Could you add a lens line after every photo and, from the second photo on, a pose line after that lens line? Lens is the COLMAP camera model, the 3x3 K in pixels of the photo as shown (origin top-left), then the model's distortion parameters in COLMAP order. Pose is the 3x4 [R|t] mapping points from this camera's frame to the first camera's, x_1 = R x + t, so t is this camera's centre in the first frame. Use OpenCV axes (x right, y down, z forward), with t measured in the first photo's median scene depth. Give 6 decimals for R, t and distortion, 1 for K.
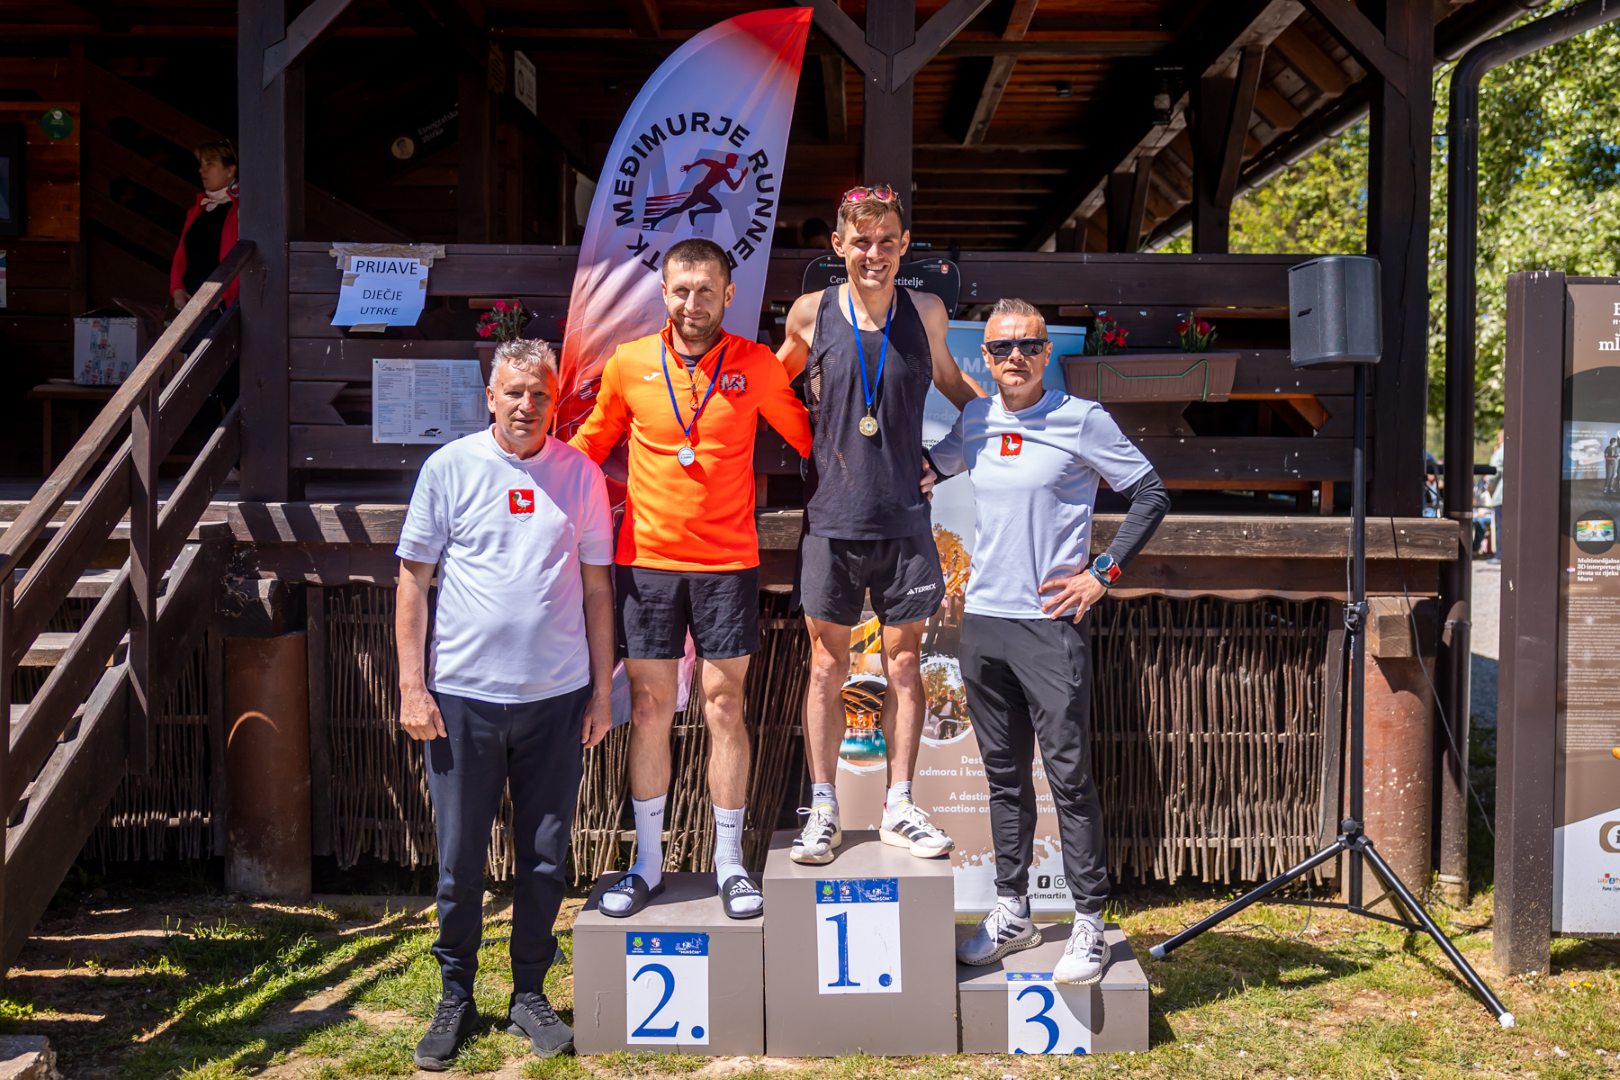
lens RADIAL K [[1465.1, 0, 818.7], [0, 1465.1, 472.7], [0, 0, 1]] dist [-0.011556, 0.008321]
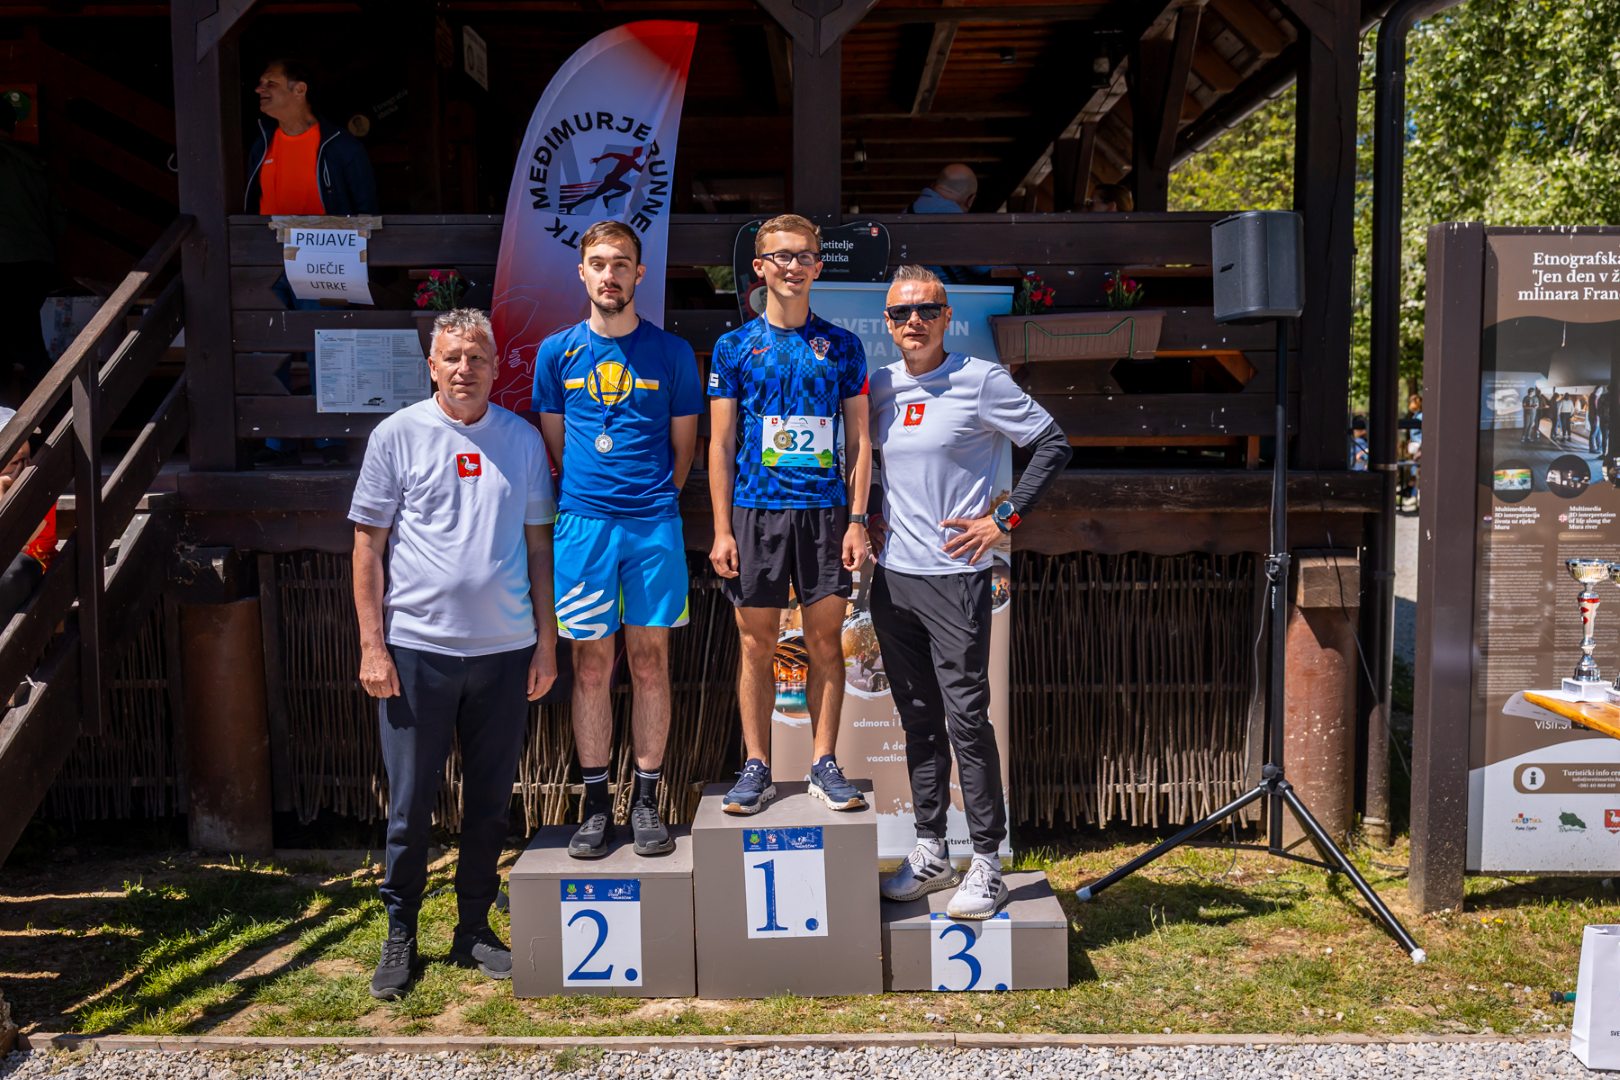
lens RADIAL K [[1404.0, 0, 786.9], [0, 1404.0, 515.3], [0, 0, 1]] dist [-0.001759, -0.002378]
pose [[0.999860, -0.014572, -0.008167, 0.031896], [0.014972, 0.998572, 0.051287, 0.006282], [0.007408, -0.051402, 0.998651, 0.021034]]
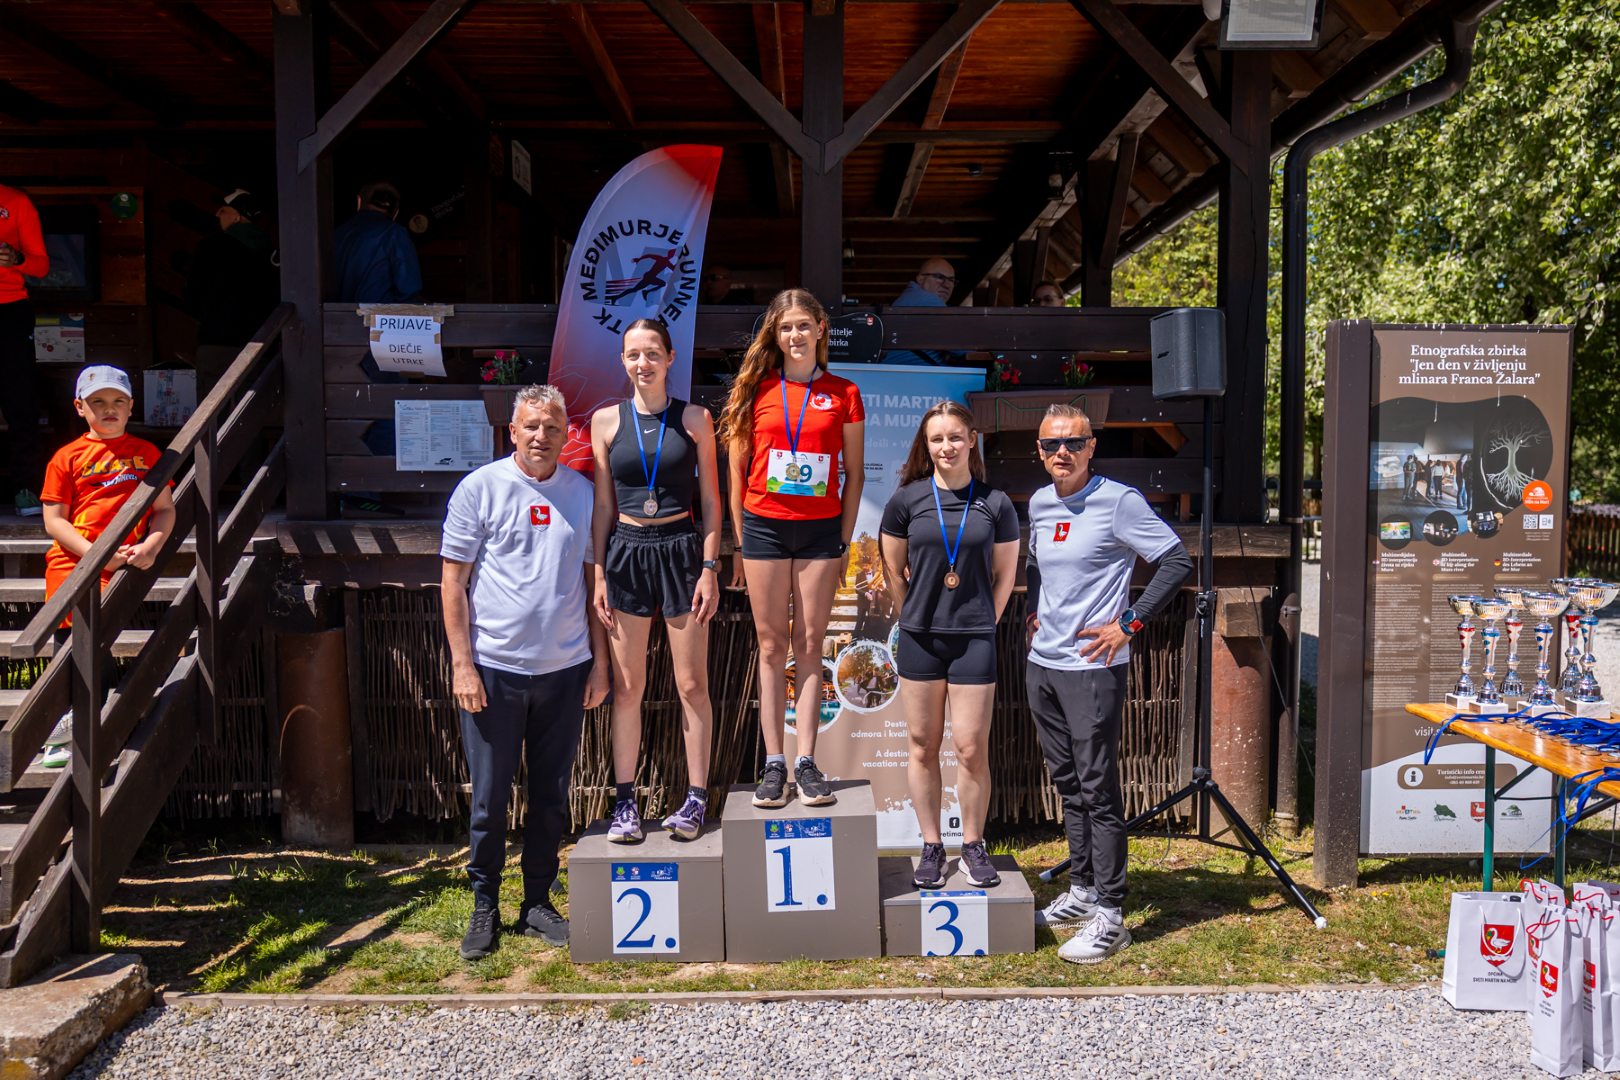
lens RADIAL K [[1242.3, 0, 810.0], [0, 1242.3, 540.0], [0, 0, 1]] dist [-0.021530, 0.003299]
pose [[0.999691, -0.011519, 0.022049, 0.012556], [0.010777, 0.999380, 0.033509, 0.006570], [-0.022421, -0.033261, 0.999195, -0.028102]]
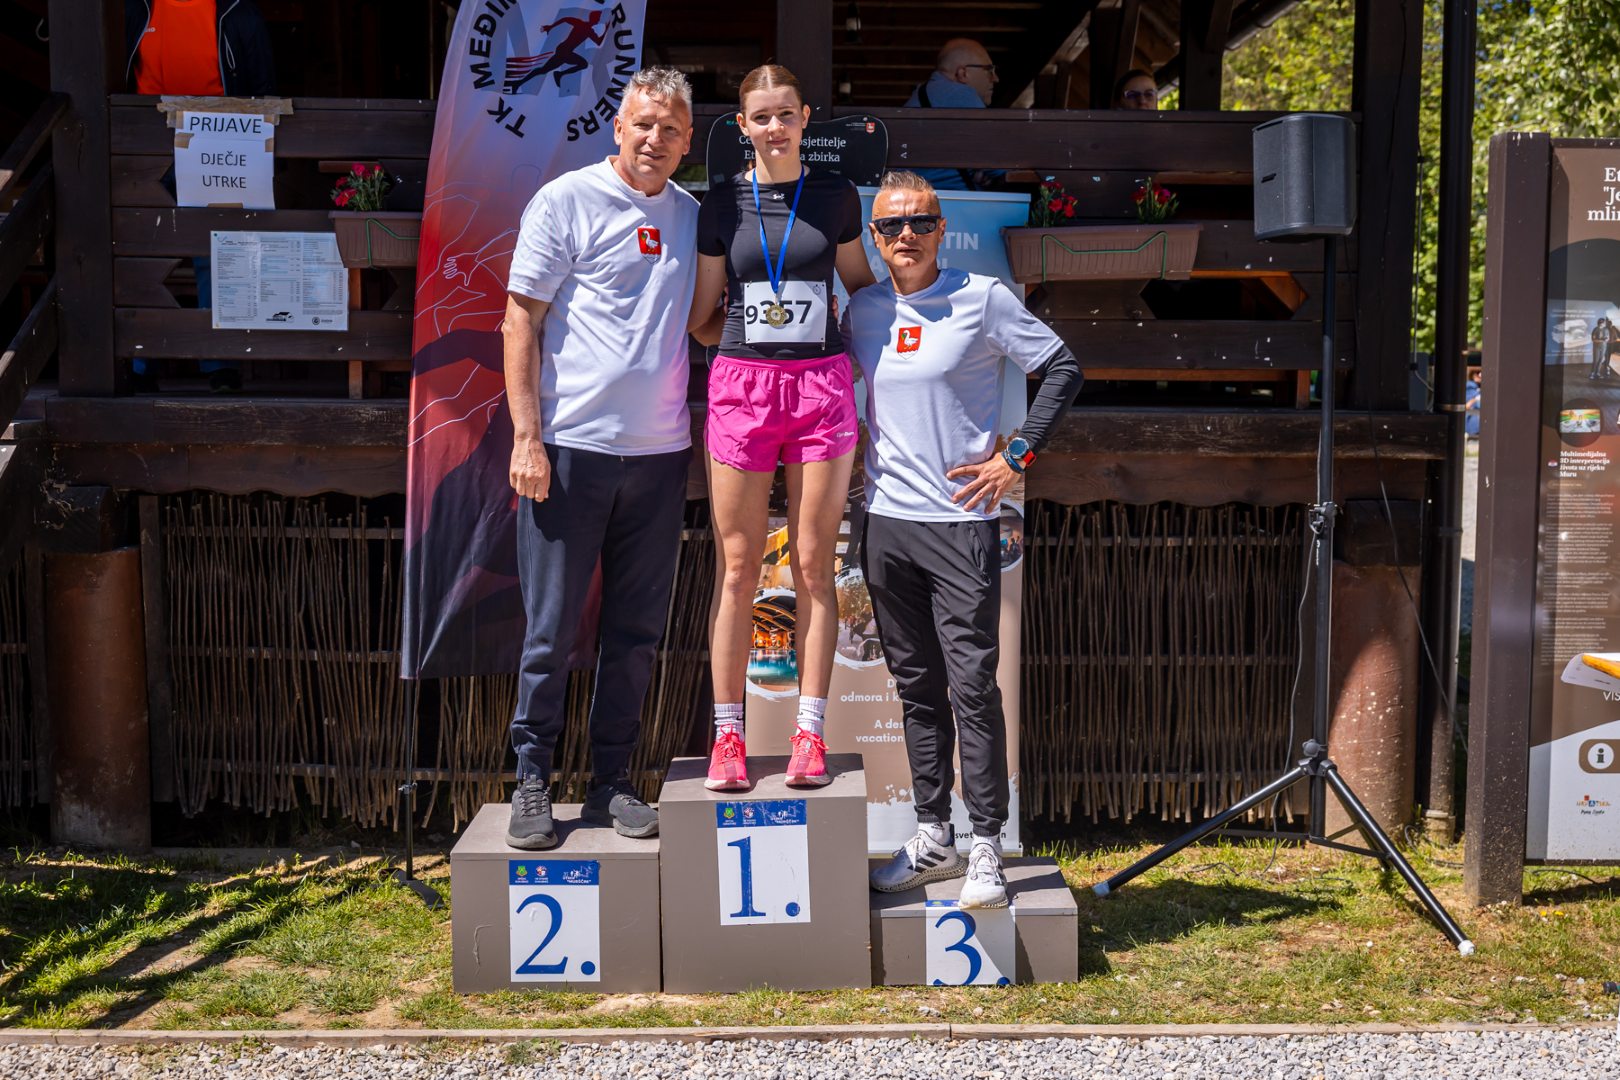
lens RADIAL K [[1858.0, 0, 820.7], [0, 1858.0, 480.5], [0, 0, 1]] dist [-0.006291, 0.003850]
pose [[0.999537, -0.004284, 0.030129, 0.023096], [0.002691, 0.998605, 0.052727, 0.013016], [-0.030313, -0.052622, 0.998154, -0.119566]]
